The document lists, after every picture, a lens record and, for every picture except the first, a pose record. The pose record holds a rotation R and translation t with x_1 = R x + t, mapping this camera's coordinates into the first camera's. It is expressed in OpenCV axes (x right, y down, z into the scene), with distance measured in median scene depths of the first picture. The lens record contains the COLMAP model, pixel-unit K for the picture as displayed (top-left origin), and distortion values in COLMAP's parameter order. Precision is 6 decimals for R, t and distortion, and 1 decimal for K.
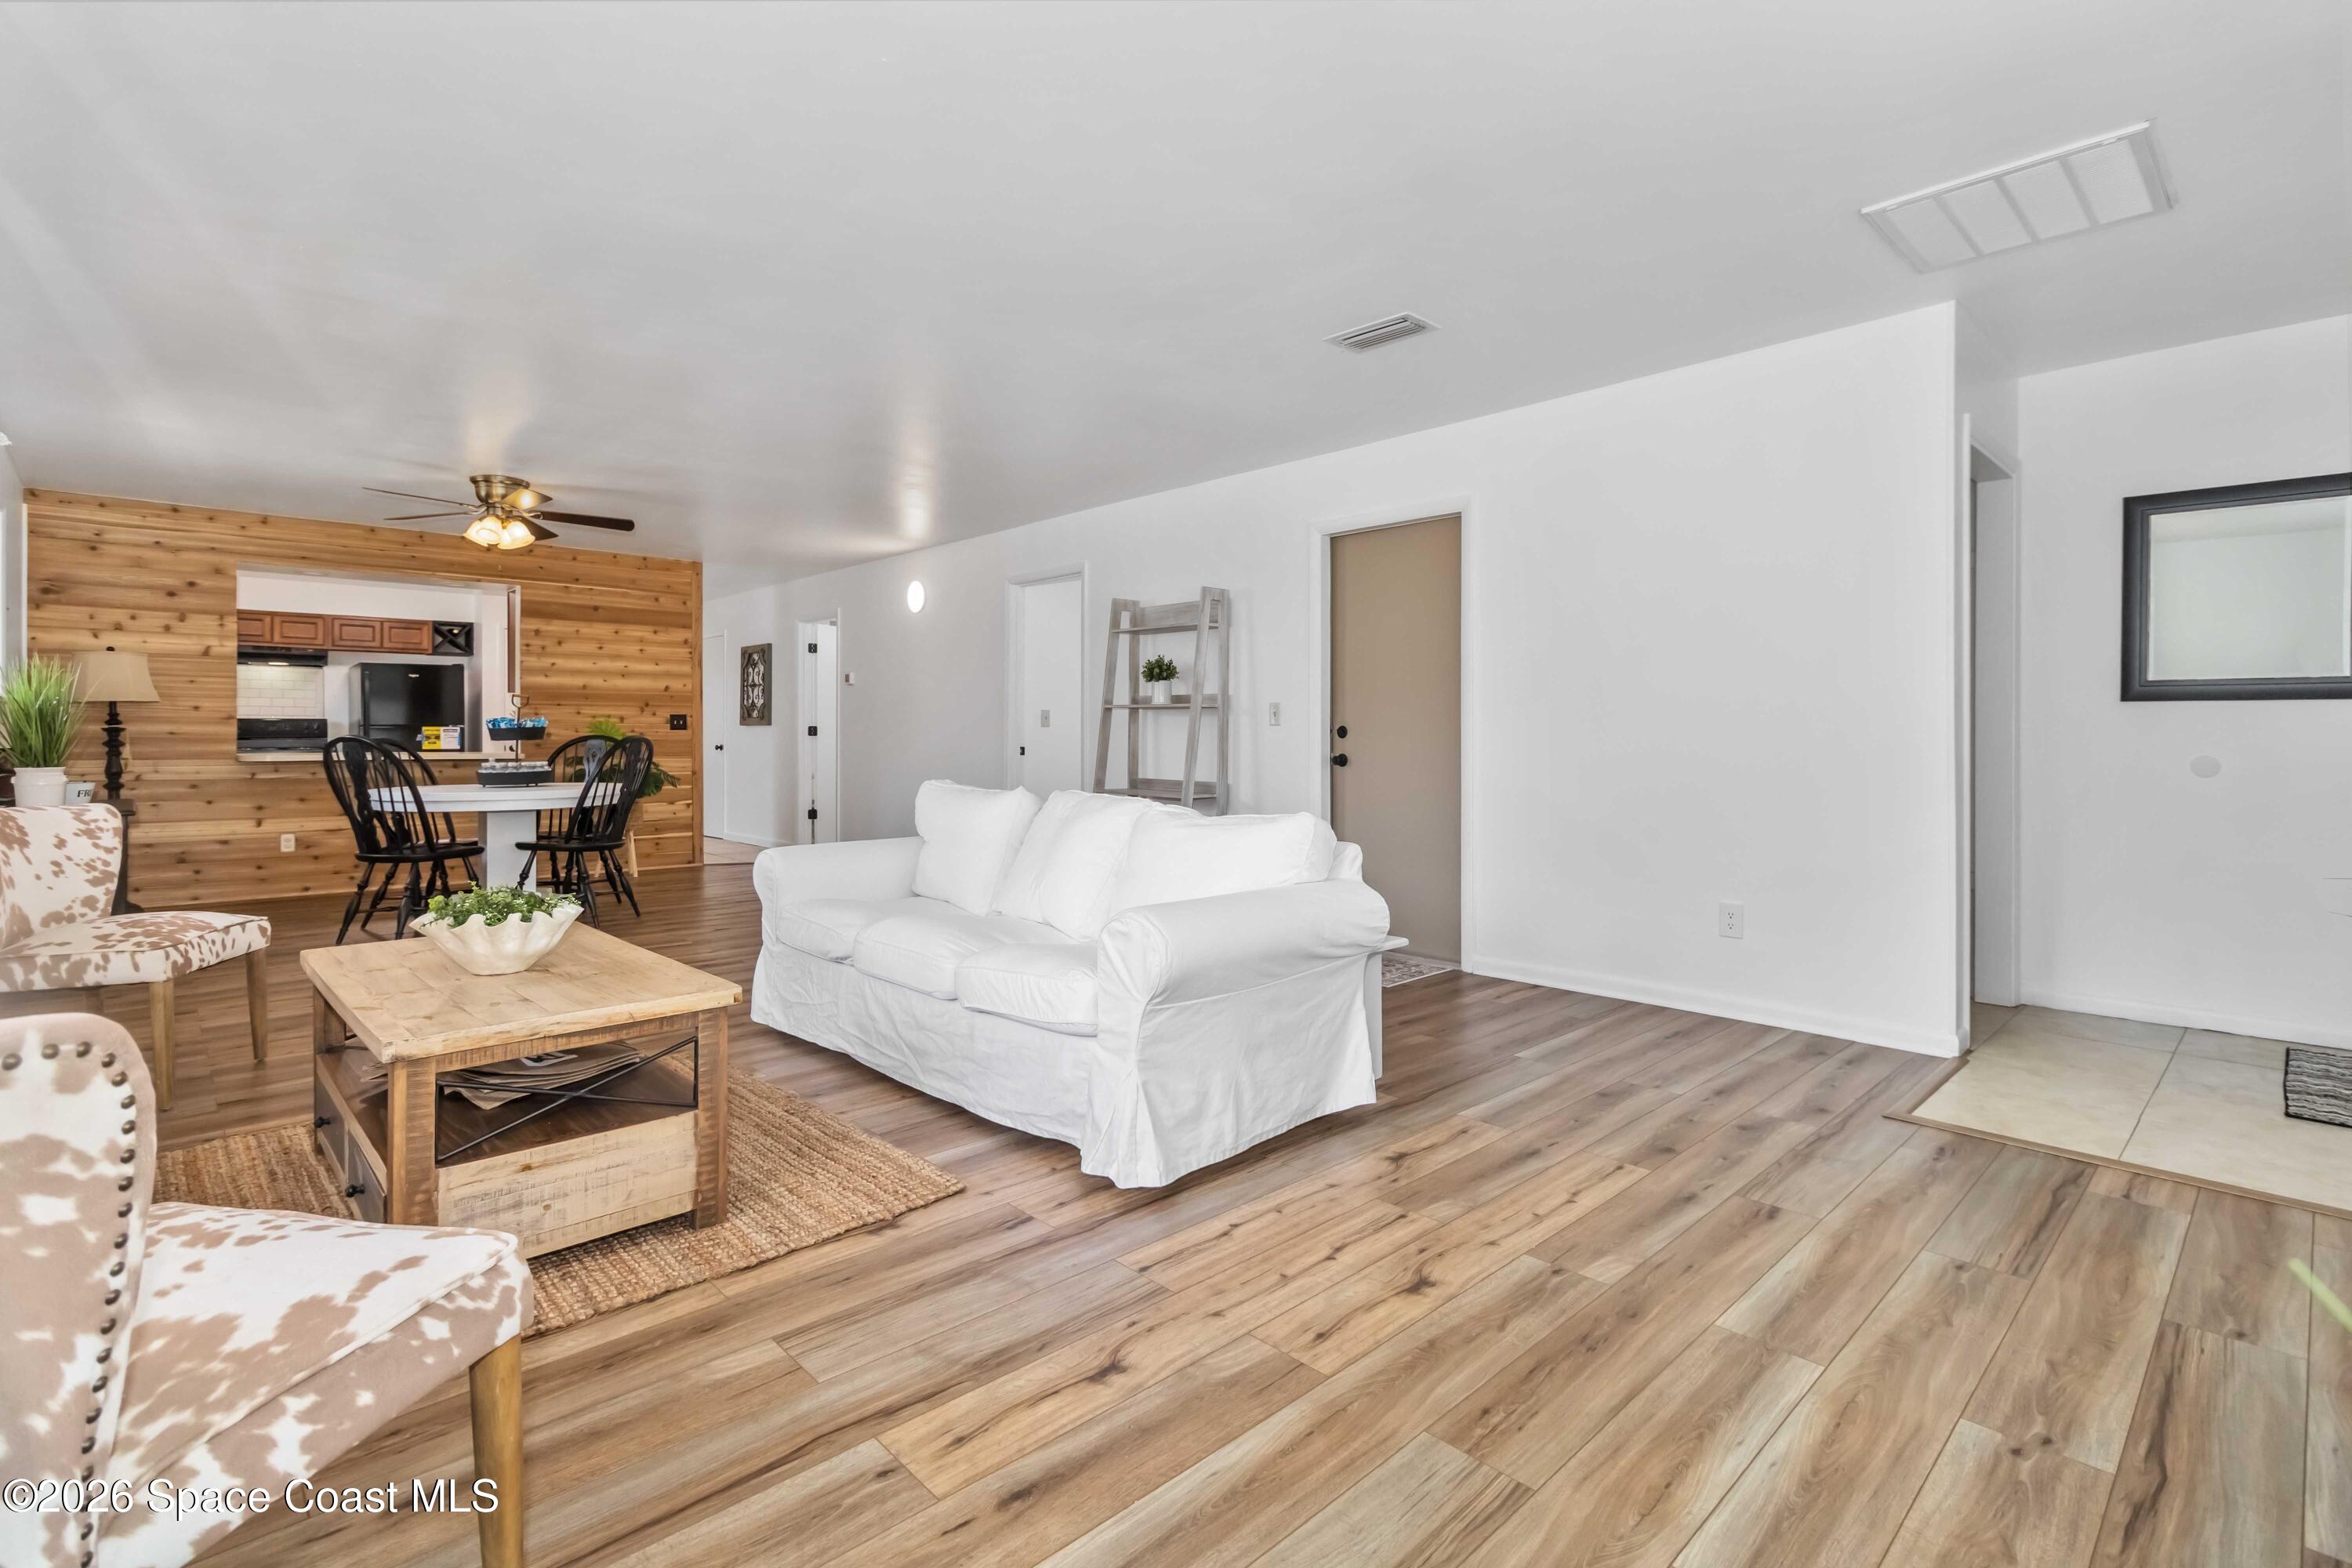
lens RADIAL K [[1090.7, 0, 1178.7], [0, 1090.7, 740.0], [0, 0, 1]] dist [0.004680, -0.000843]
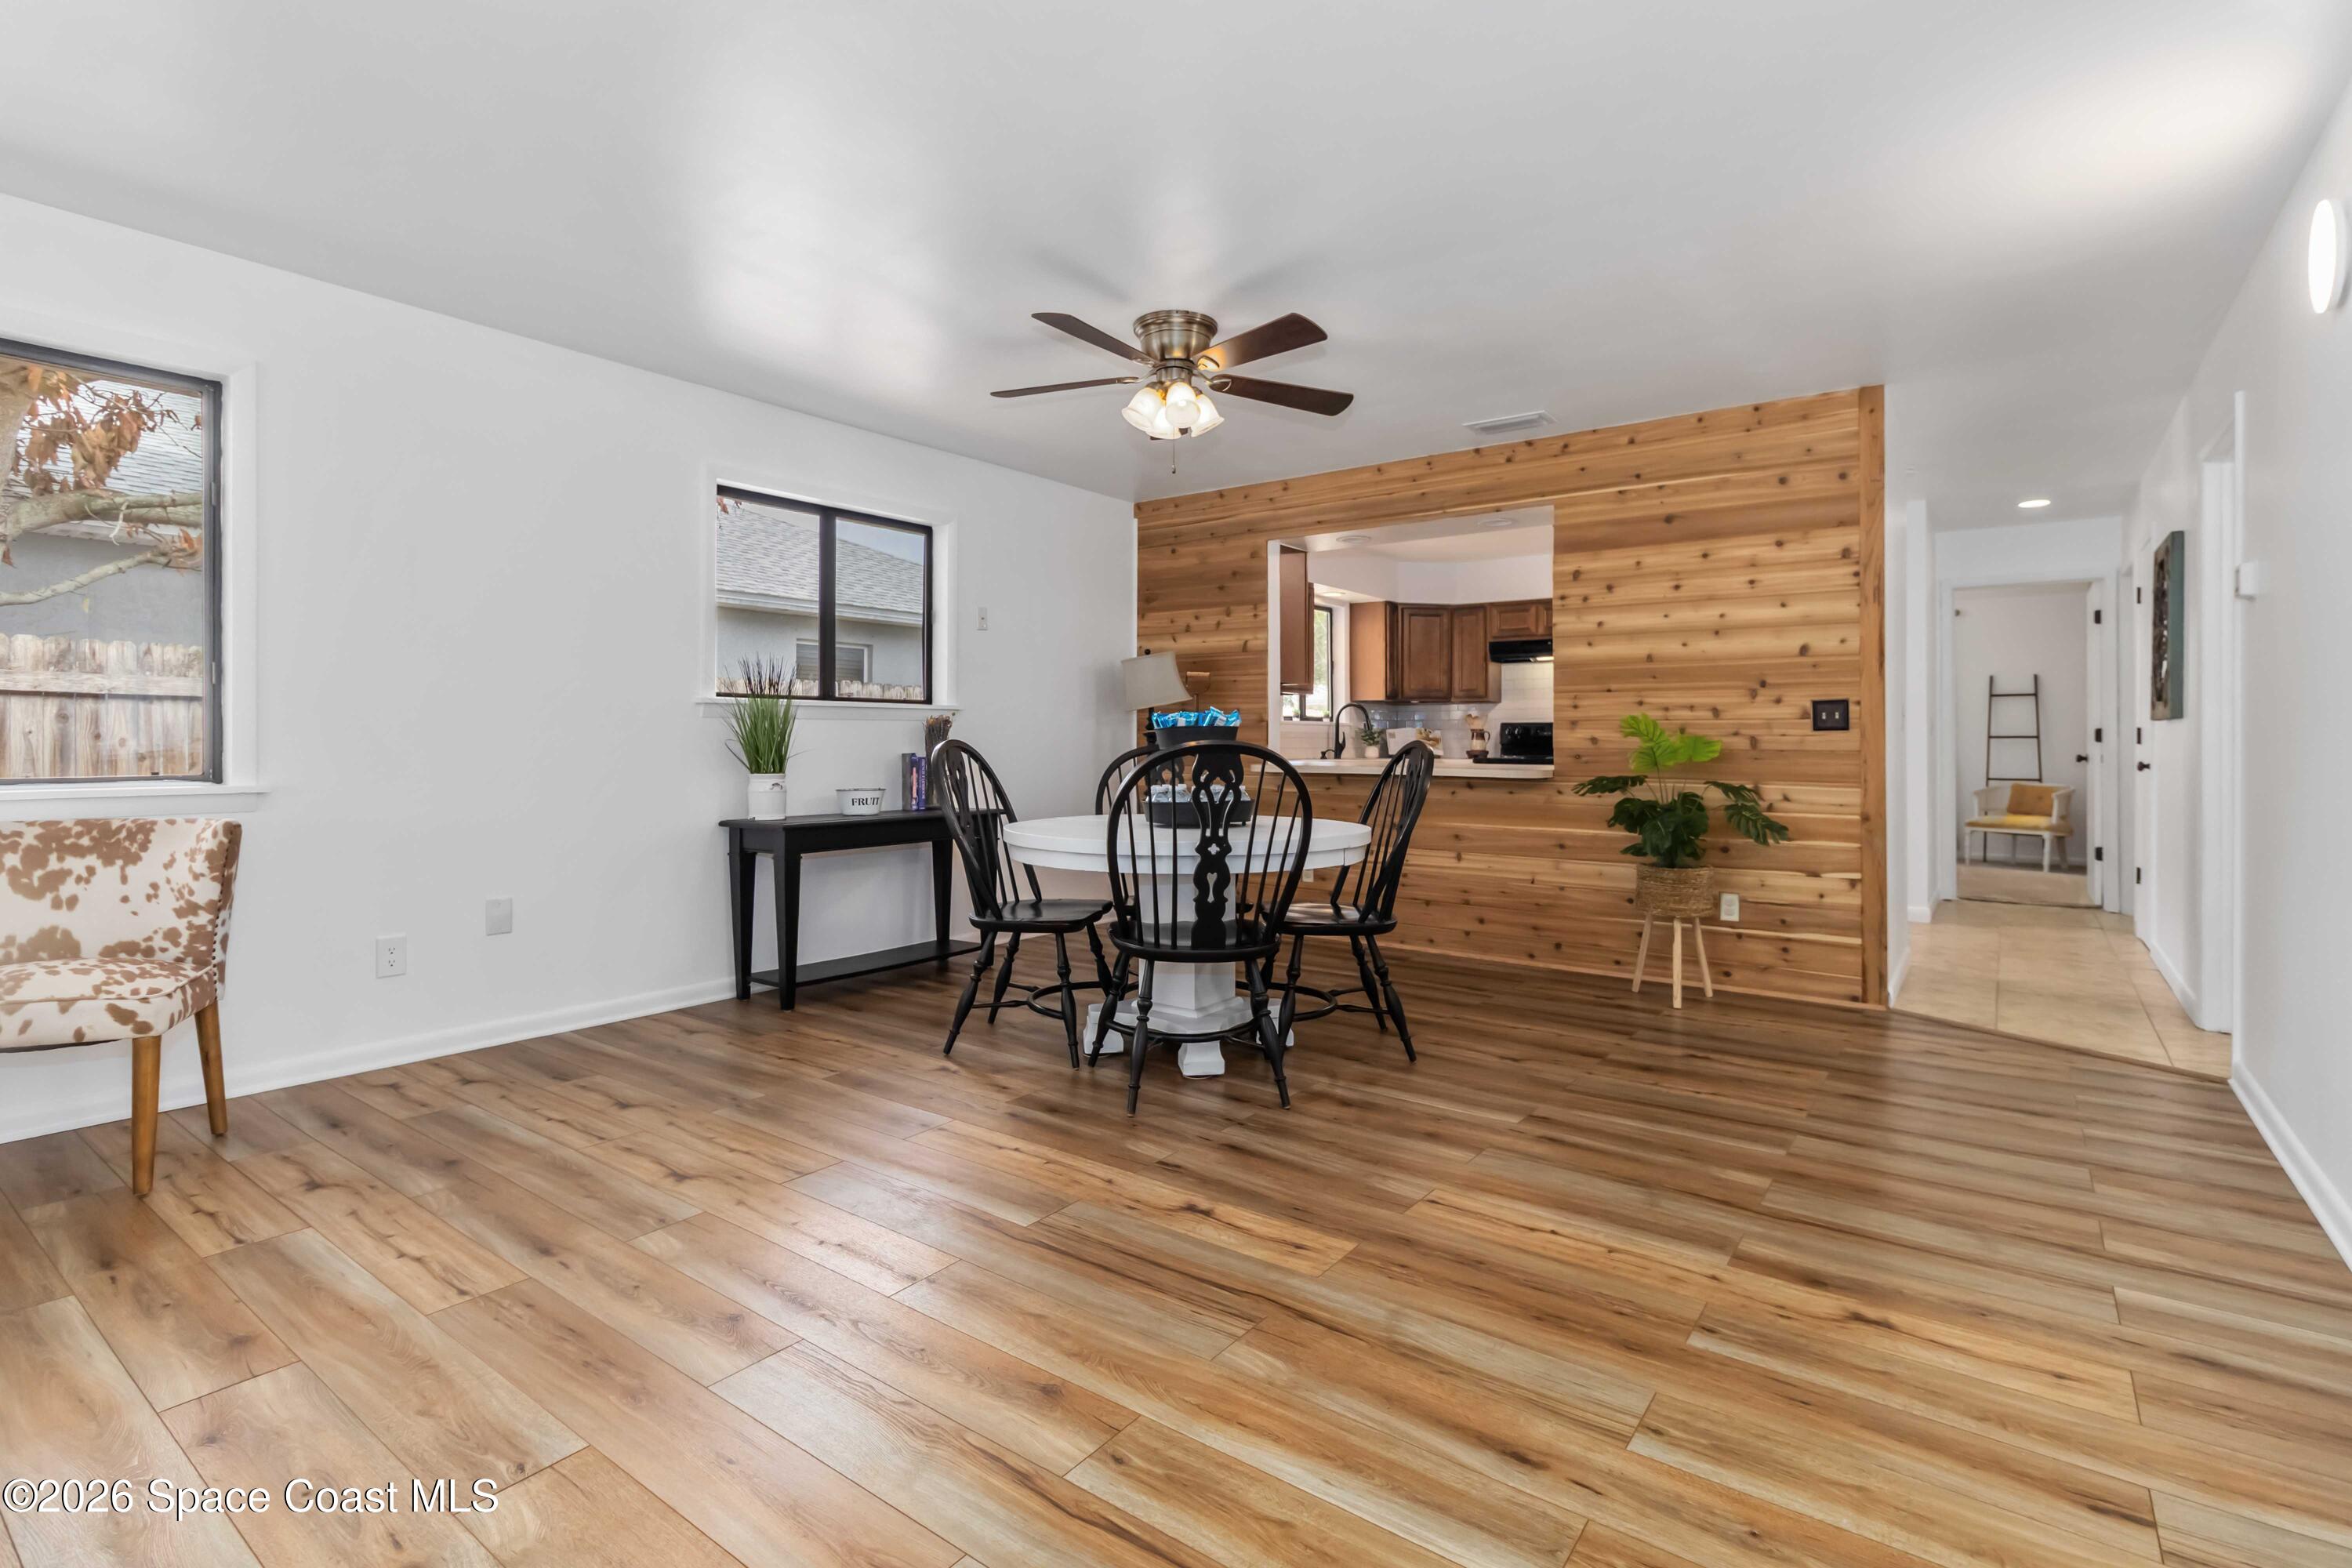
lens RADIAL K [[1100.7, 0, 1182.6], [0, 1100.7, 747.7], [0, 0, 1]] dist [0.004258, 0.000440]
pose [[0.169333, 0.006322, -0.985539, -0.009741], [-0.005854, 0.999968, 0.005409, -0.002983], [0.985541, 0.004853, 0.169365, 0.766292]]
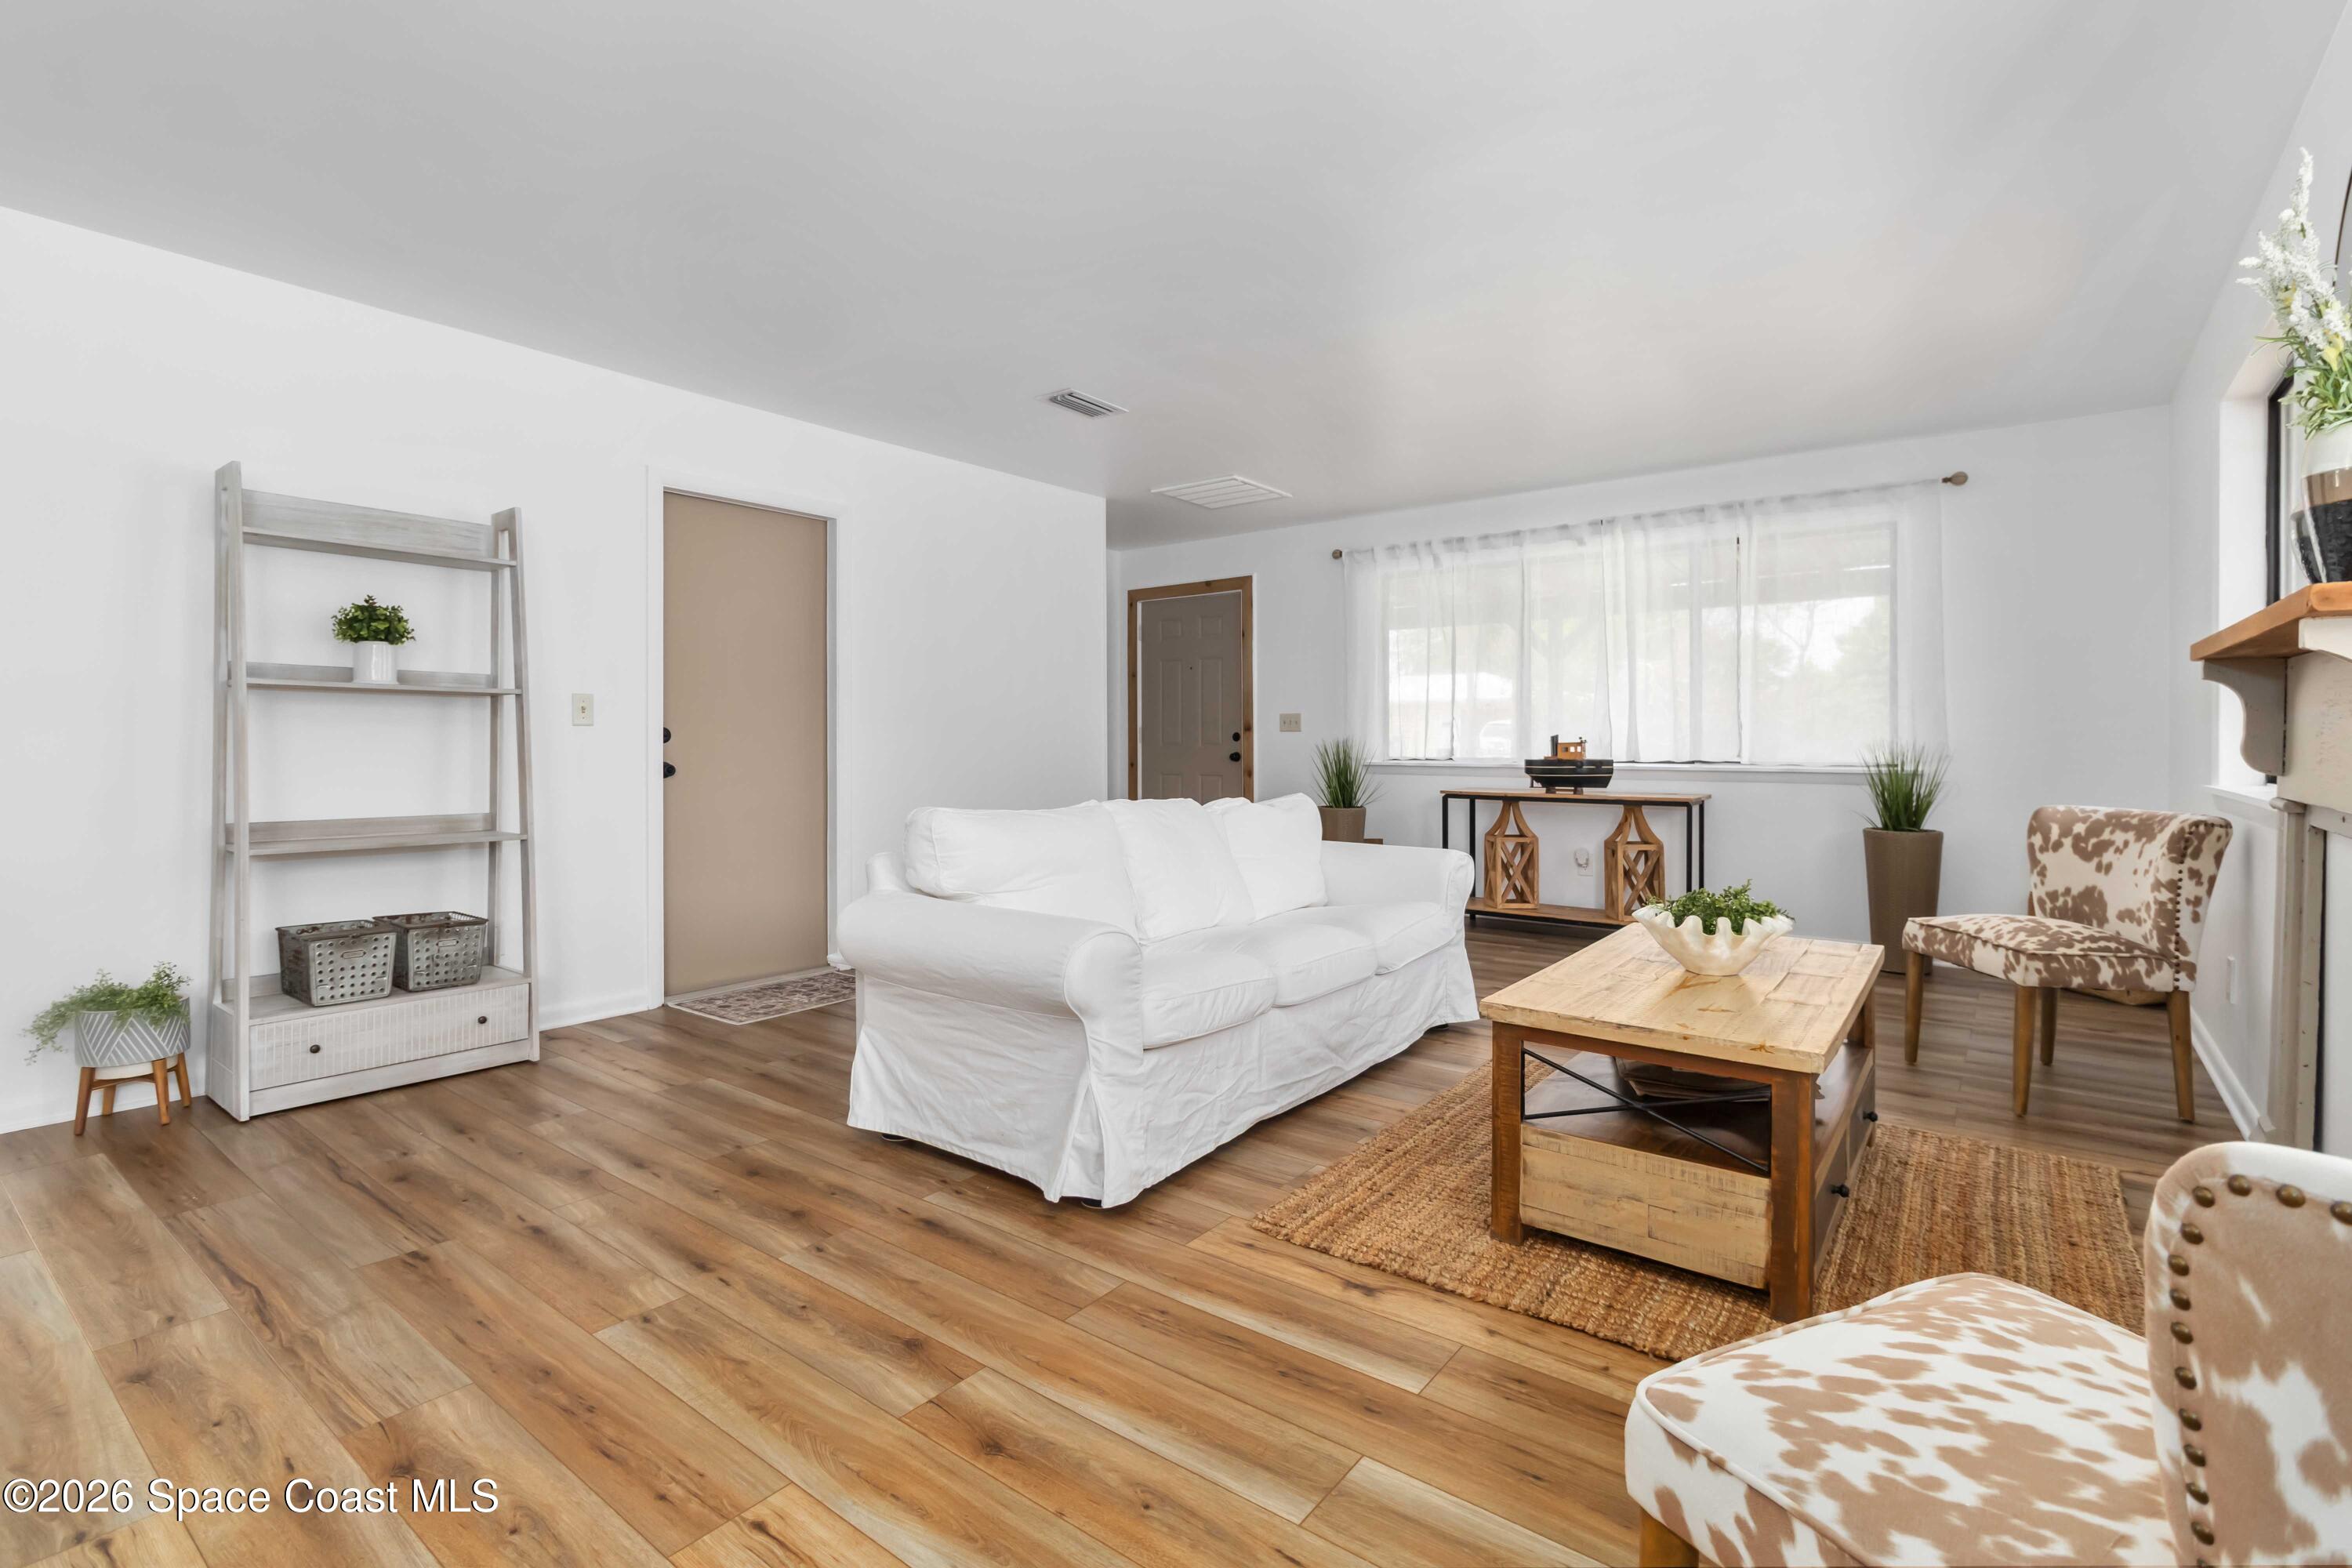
lens RADIAL K [[1090.7, 0, 1178.7], [0, 1090.7, 740.0], [0, 0, 1]] dist [0.004680, -0.000843]
pose [[-0.150905, -0.000807, 0.988548, -0.545740], [0.004687, 0.999988, 0.001532, -0.002471], [-0.988537, 0.004865, -0.150900, 0.579180]]
